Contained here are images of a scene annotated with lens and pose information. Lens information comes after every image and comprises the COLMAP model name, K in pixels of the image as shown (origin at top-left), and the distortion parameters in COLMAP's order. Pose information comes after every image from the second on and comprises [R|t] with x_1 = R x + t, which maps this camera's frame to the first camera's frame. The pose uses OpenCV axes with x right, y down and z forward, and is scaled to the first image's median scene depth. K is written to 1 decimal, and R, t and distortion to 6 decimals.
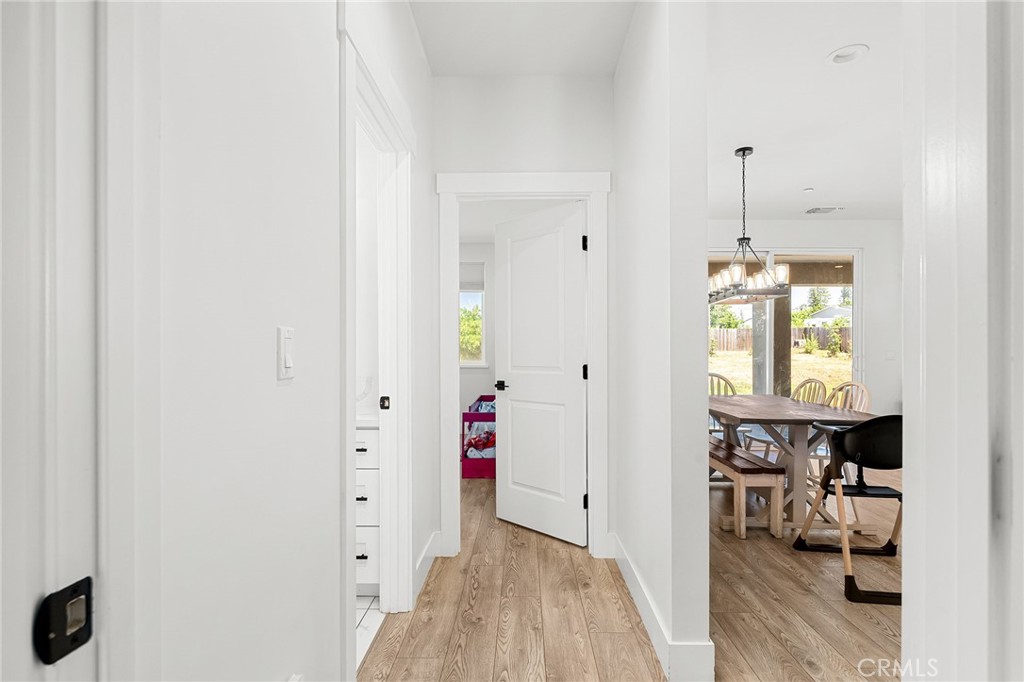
lens RADIAL K [[505.5, 0, 512.0], [0, 505.5, 341.0], [0, 0, 1]] dist [0.000738, -0.000004]
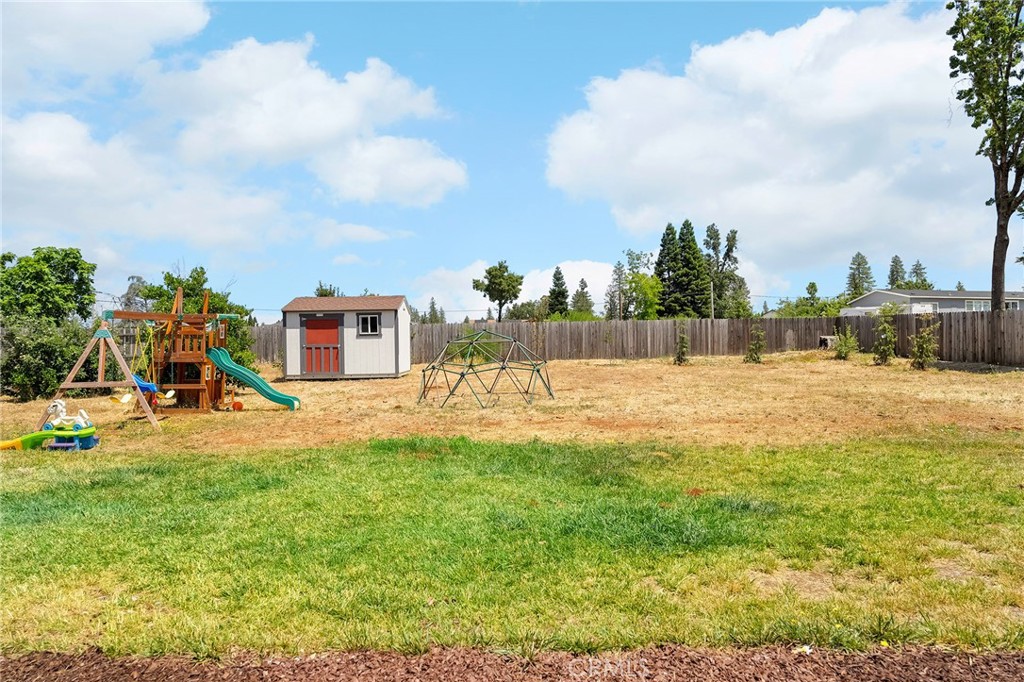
lens RADIAL K [[649.2, 0, 512.0], [0, 649.2, 341.0], [0, 0, 1]] dist [0.007282, -0.000246]
pose [[0.998576, -0.006014, 0.053006, 0.160347], [0.006168, 0.999977, -0.002734, 0.003132], [-0.052988, 0.003057, 0.998590, 0.260470]]
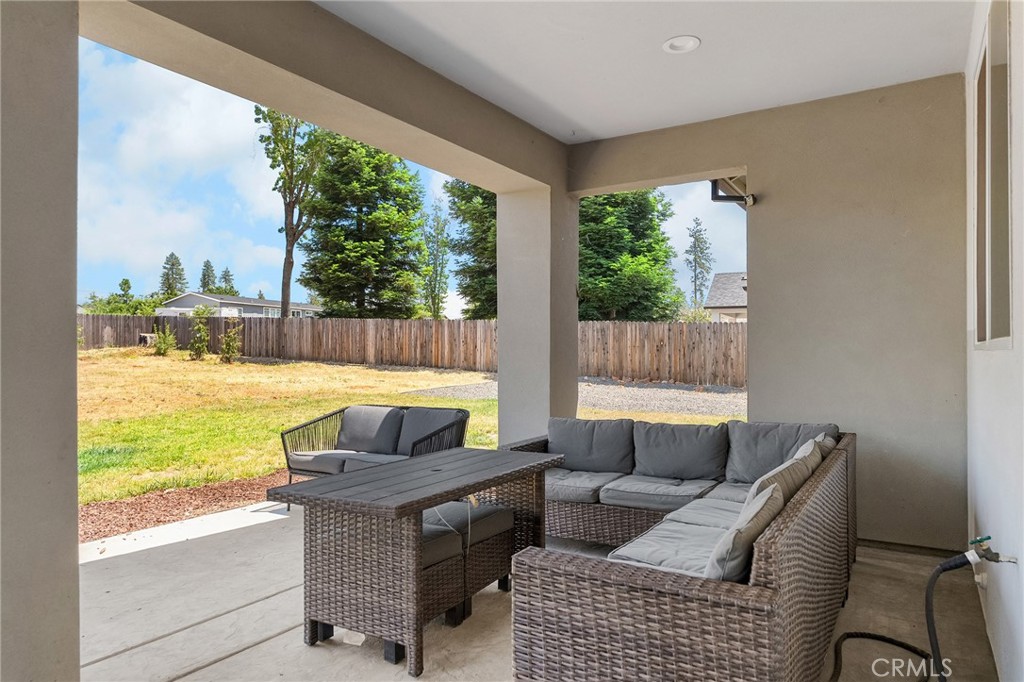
lens RADIAL K [[649.2, 0, 512.0], [0, 649.2, 341.0], [0, 0, 1]] dist [0.007282, -0.000246]
pose [[0.518240, 0.011169, 0.855162, 0.110168], [-0.012203, 0.999909, -0.005664, 0.005668], [-0.855148, -0.007500, 0.518329, 0.190274]]
